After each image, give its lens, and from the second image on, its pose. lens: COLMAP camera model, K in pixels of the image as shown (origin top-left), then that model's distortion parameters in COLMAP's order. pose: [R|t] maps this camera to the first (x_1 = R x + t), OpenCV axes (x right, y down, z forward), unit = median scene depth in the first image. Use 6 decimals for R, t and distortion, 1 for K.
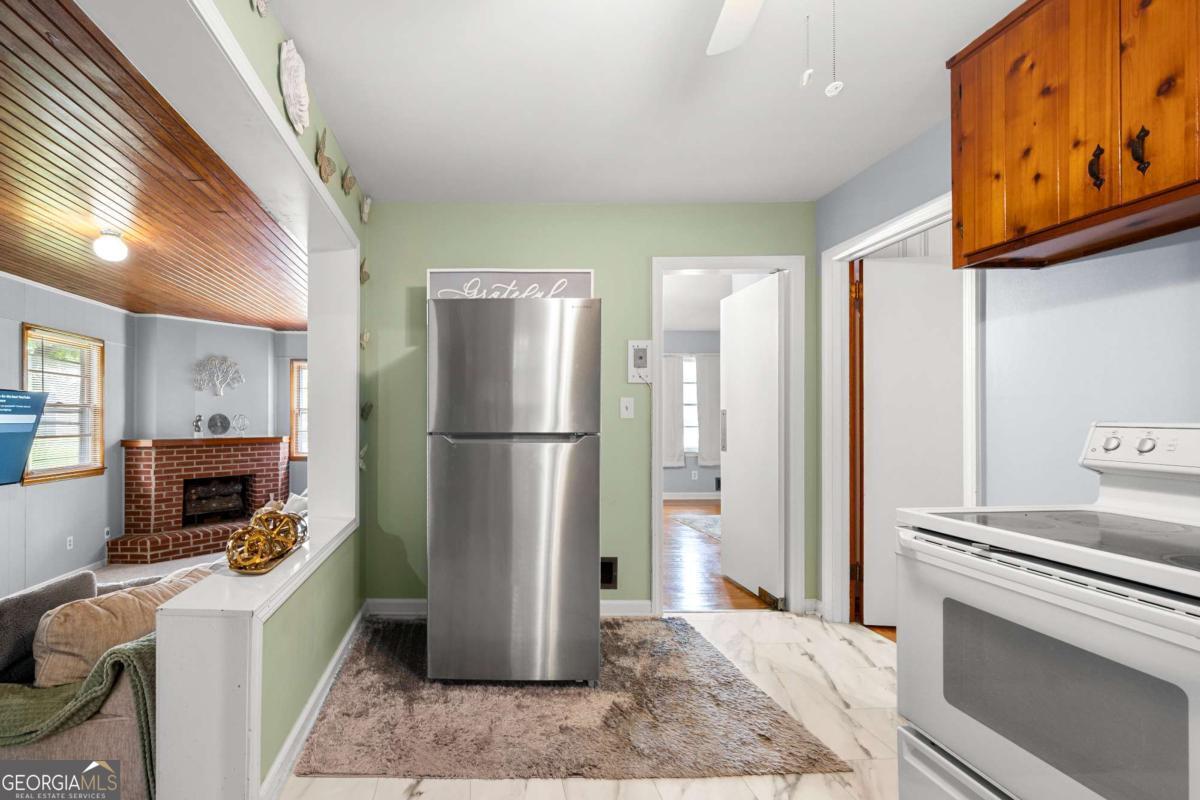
lens RADIAL K [[485.8, 0, 596.9], [0, 485.8, 413.7], [0, 0, 1]] dist [-0.000737, -0.000016]
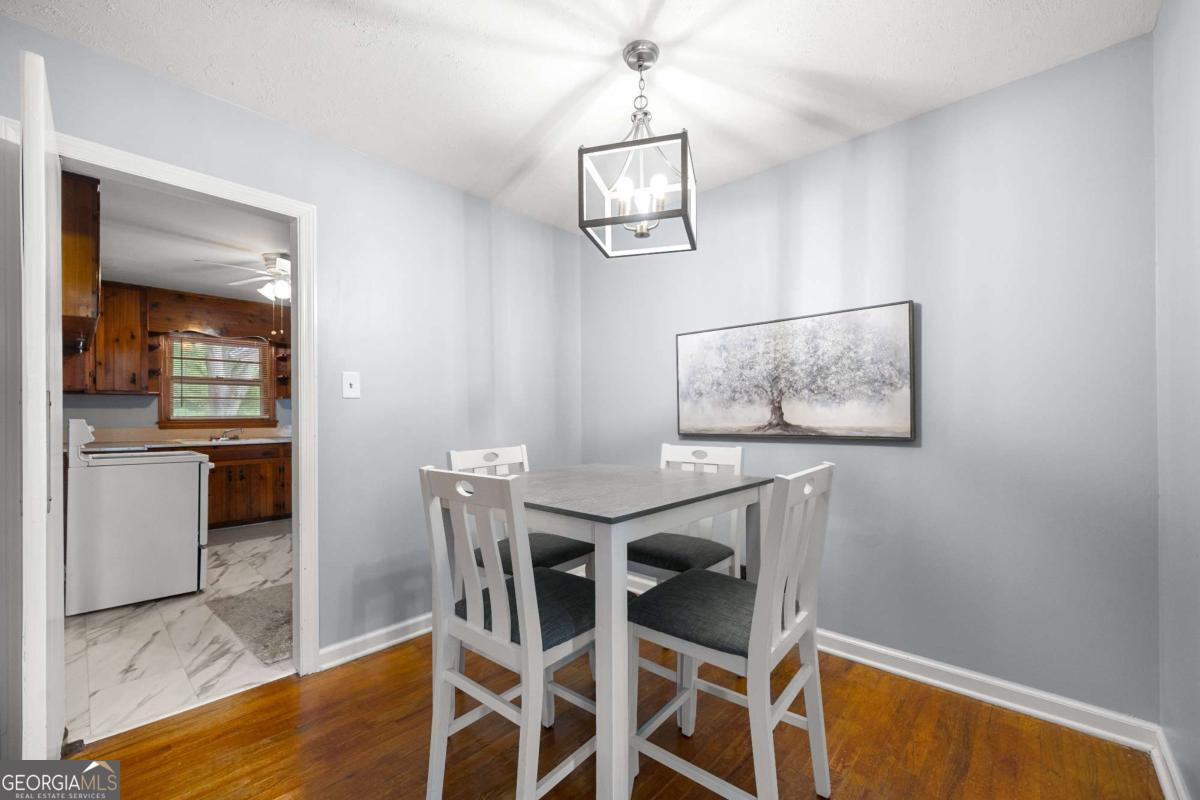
lens RADIAL K [[485.8, 0, 596.9], [0, 485.8, 413.7], [0, 0, 1]] dist [-0.000737, -0.000016]
pose [[-0.838540, 0.000279, -0.544840, 0.299968], [0.004210, 0.999973, -0.005966, 0.004926], [0.544823, -0.007296, -0.838519, 3.778908]]
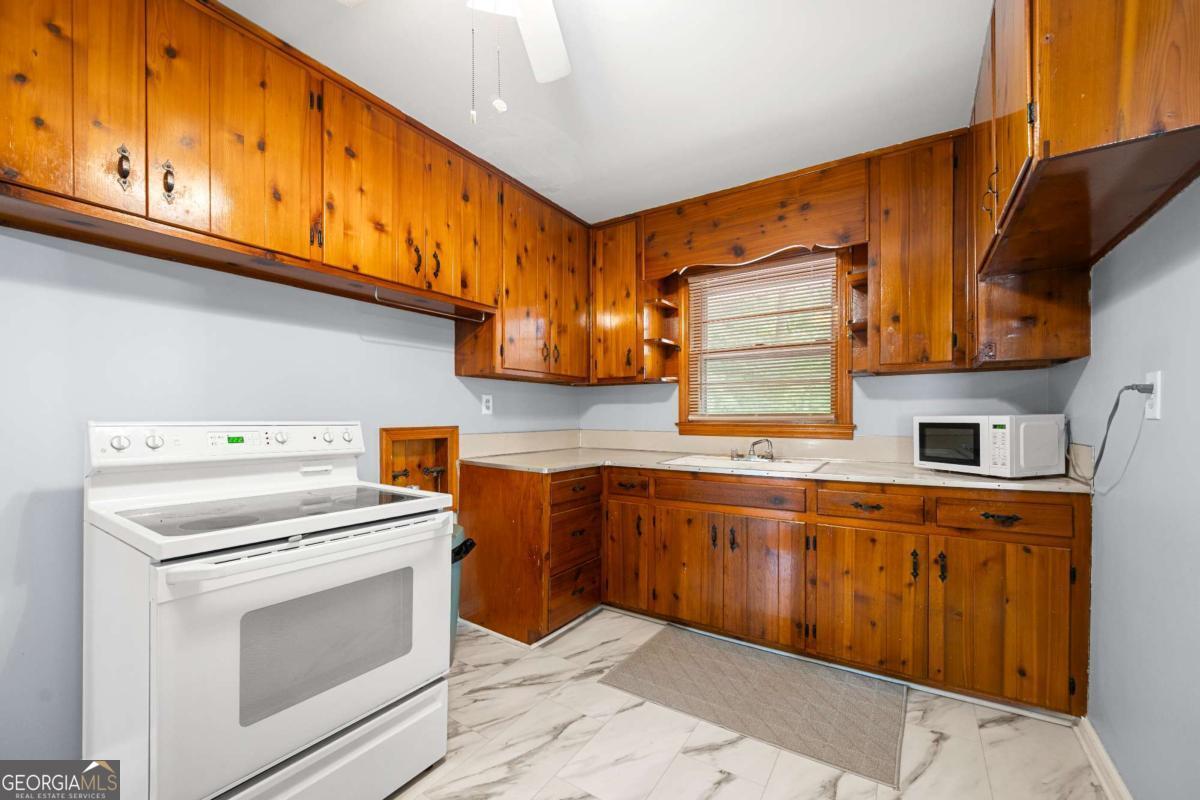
lens RADIAL K [[485.8, 0, 596.9], [0, 485.8, 413.7], [0, 0, 1]] dist [-0.000737, -0.000016]
pose [[-0.668816, 0.001891, 0.743425, -0.365646], [-0.003000, 0.999982, -0.005242, -0.000491], [-0.743422, -0.005737, -0.668799, 0.975333]]
